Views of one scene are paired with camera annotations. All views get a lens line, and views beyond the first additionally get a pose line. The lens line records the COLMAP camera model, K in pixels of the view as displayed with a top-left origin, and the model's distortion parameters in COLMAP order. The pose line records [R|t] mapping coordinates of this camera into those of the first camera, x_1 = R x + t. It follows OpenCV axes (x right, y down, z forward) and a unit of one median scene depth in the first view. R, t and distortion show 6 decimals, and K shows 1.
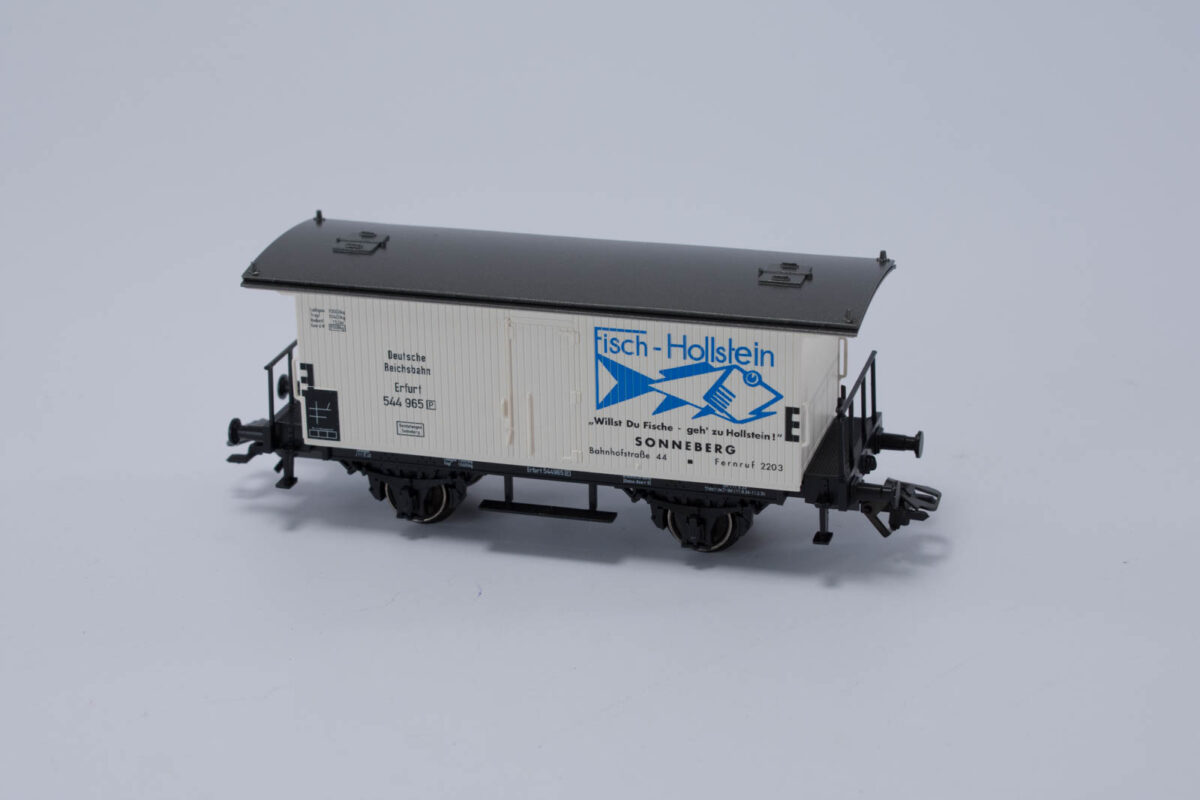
lens RADIAL K [[2808.1, 0, 600.0], [0, 2808.1, 400.0], [0, 0, 1]] dist [0.063218, 0.033311]
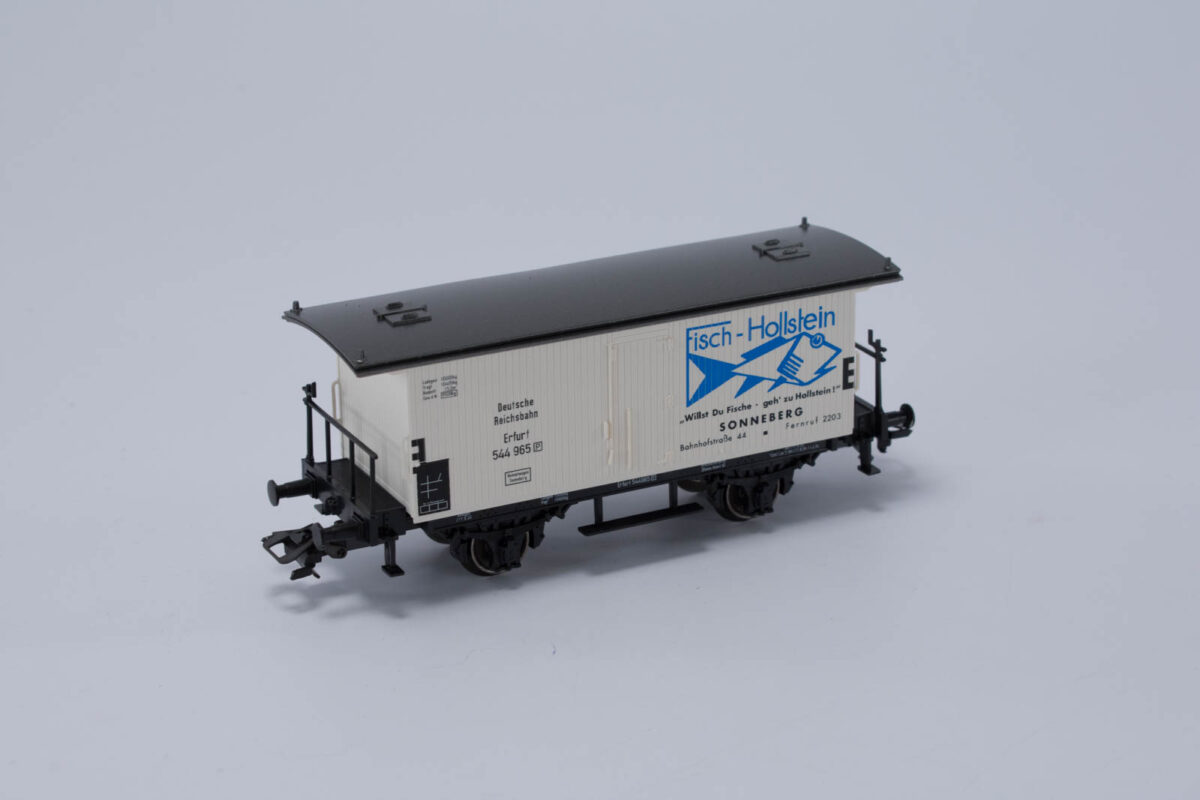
lens RADIAL K [[2808.1, 0, 600.0], [0, 2808.1, 400.0], [0, 0, 1]] dist [0.063218, 0.033311]
pose [[0.722167, -0.226589, 0.653554, -0.719085], [0.254289, 0.965631, 0.053802, -0.064859], [-0.643283, 0.127338, 0.754965, 0.219843]]
